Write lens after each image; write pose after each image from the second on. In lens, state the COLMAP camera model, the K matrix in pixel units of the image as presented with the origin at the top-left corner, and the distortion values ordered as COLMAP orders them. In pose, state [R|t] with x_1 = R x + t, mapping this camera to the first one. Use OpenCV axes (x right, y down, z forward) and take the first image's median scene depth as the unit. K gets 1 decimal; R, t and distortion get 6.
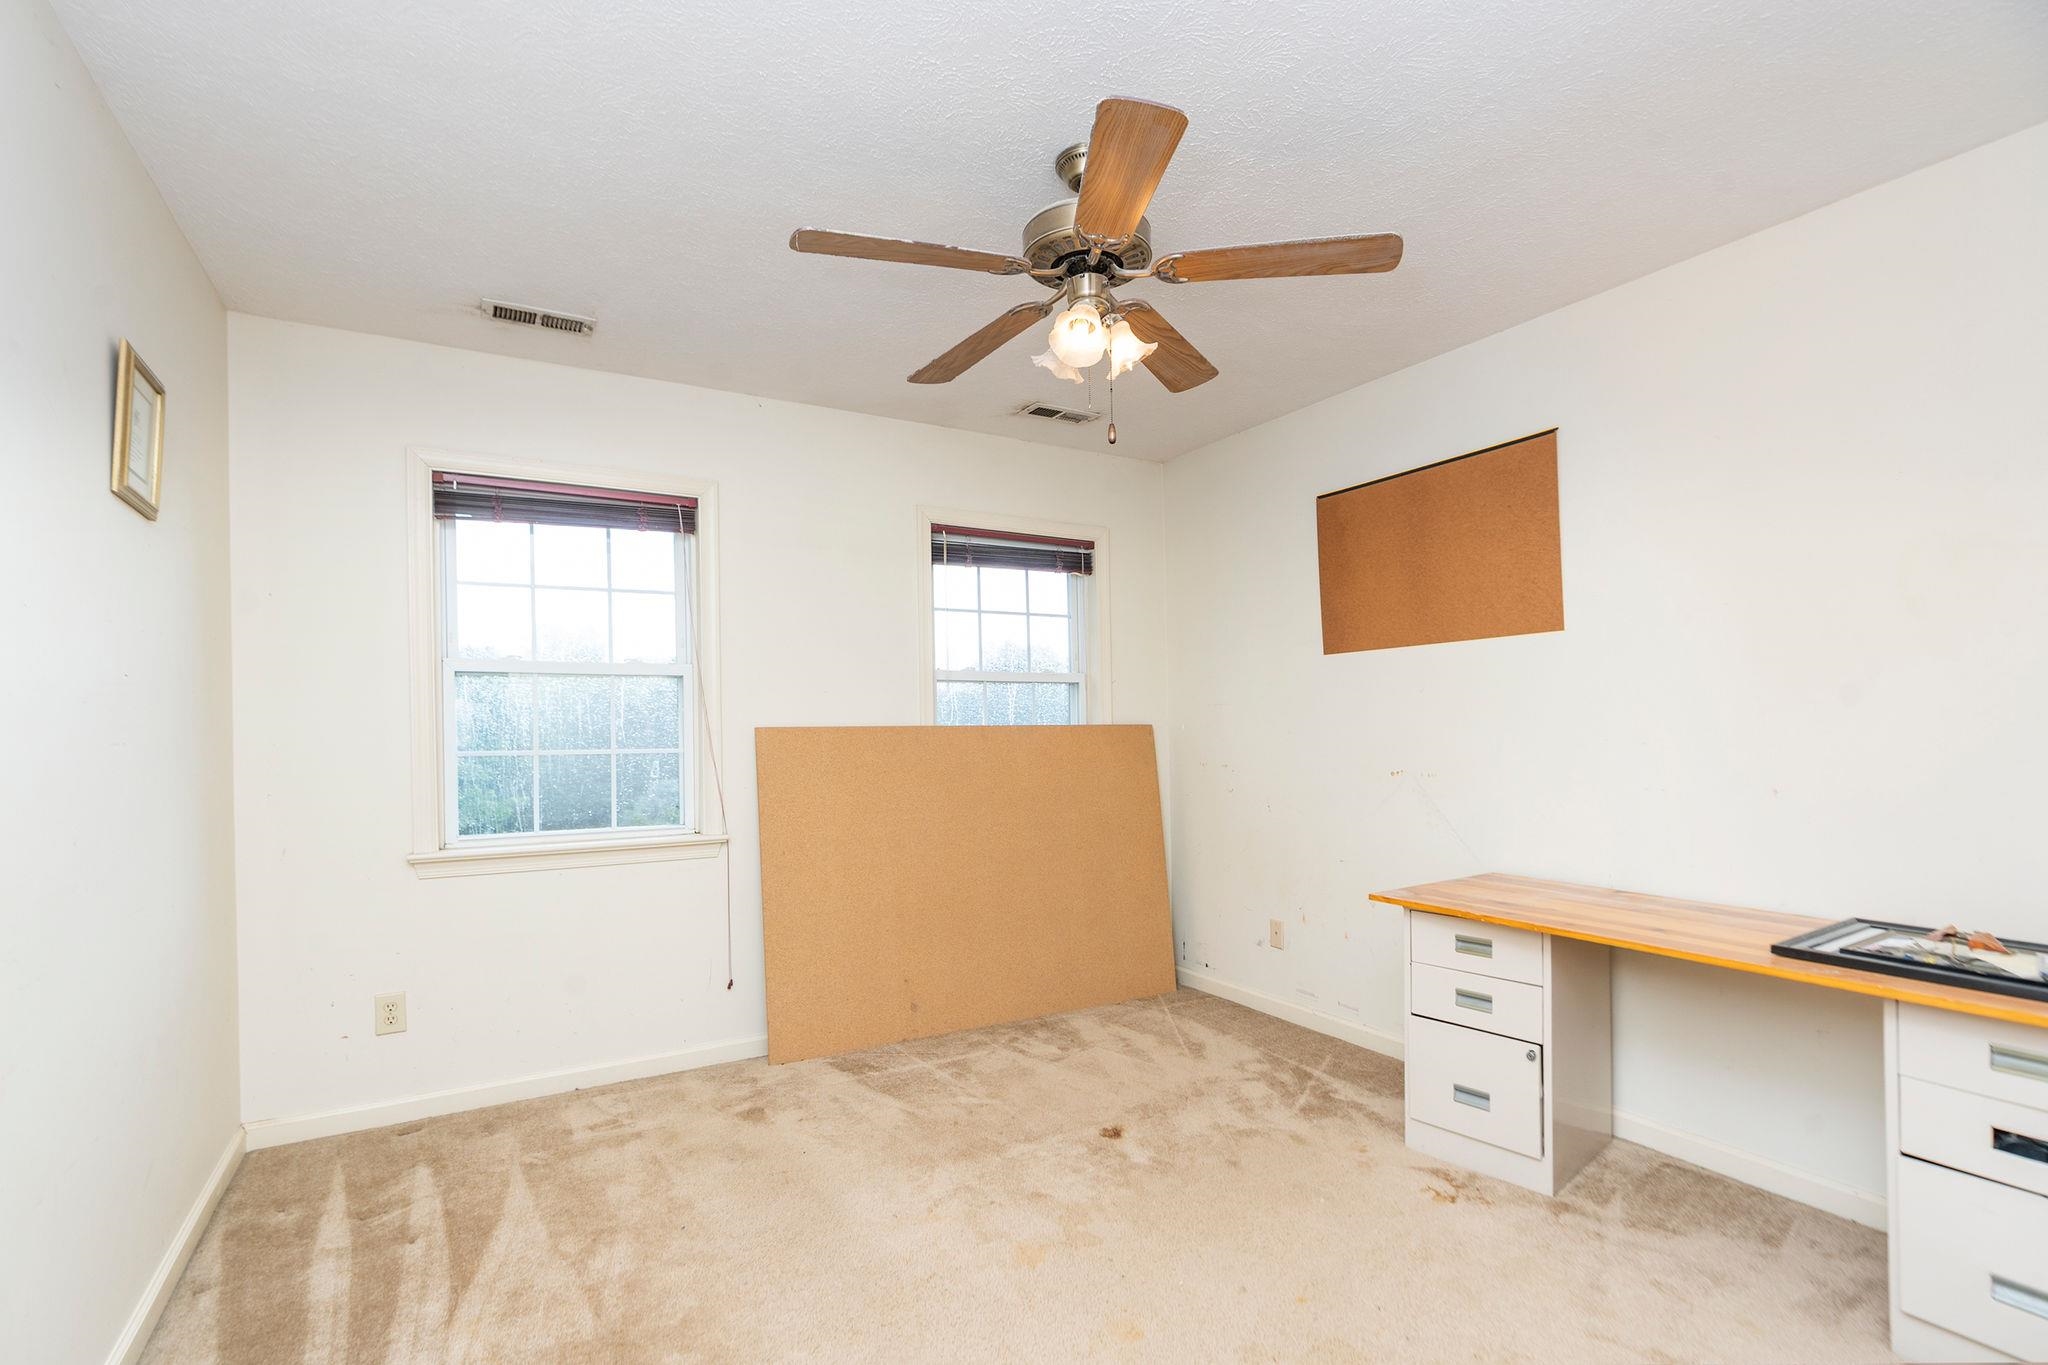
lens RADIAL K [[938.0, 0, 1036.8], [0, 938.0, 703.4], [0, 0, 1]] dist [-0.009986, 0.001851]
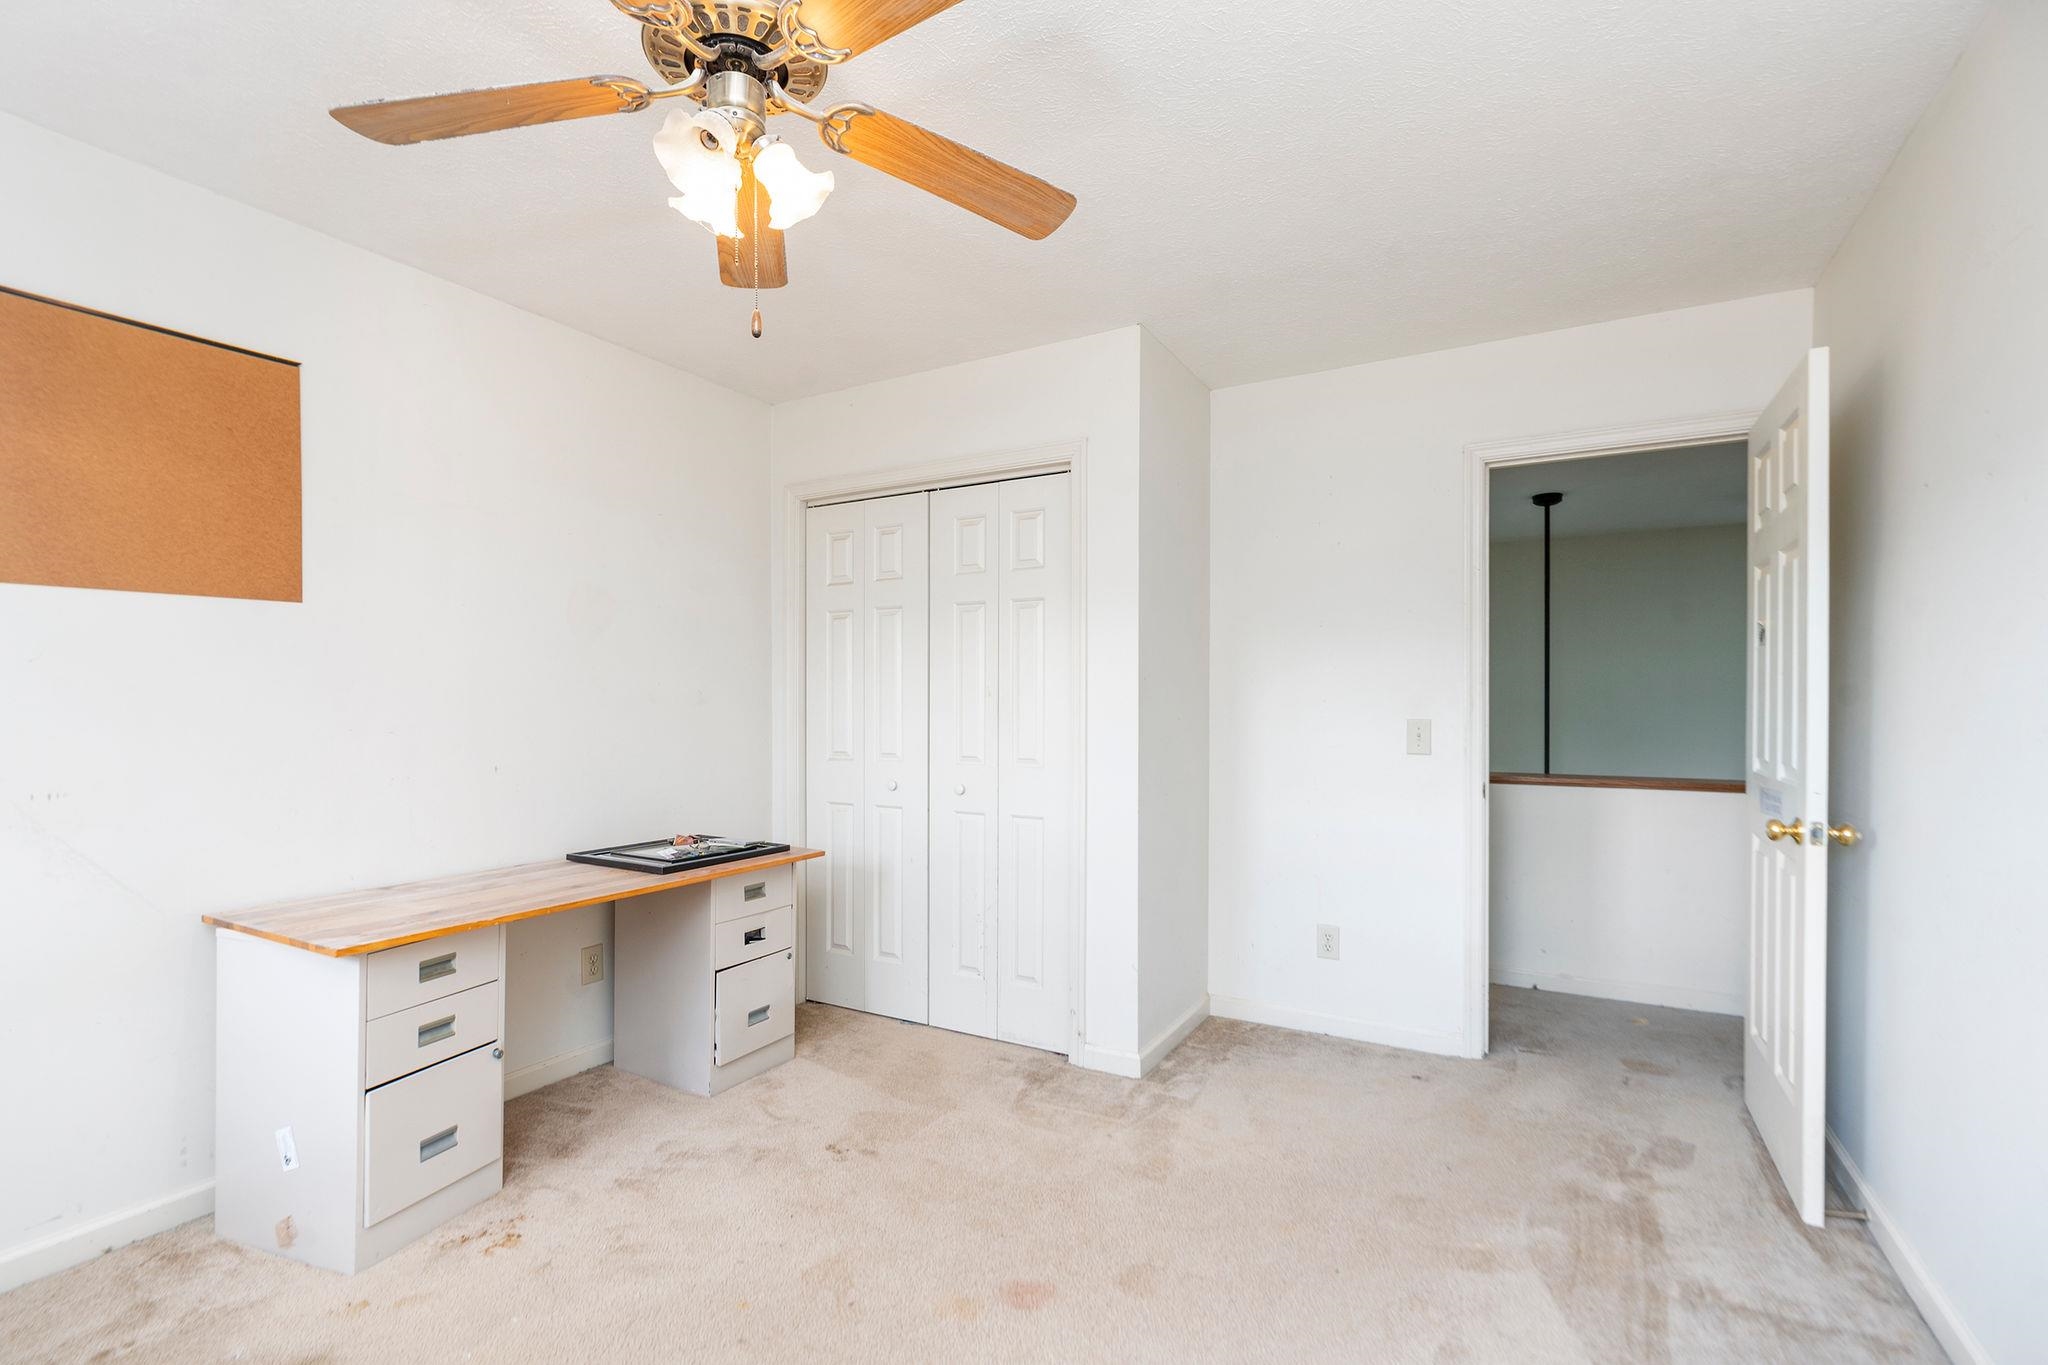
lens RADIAL K [[938.0, 0, 1026.2], [0, 938.0, 687.8], [0, 0, 1]] dist [-0.009986, 0.001851]
pose [[-0.494289, 0.027473, 0.868863, -0.558387], [-0.004445, 0.999408, -0.034130, 0.027868], [-0.869286, -0.020733, -0.493874, 0.958119]]
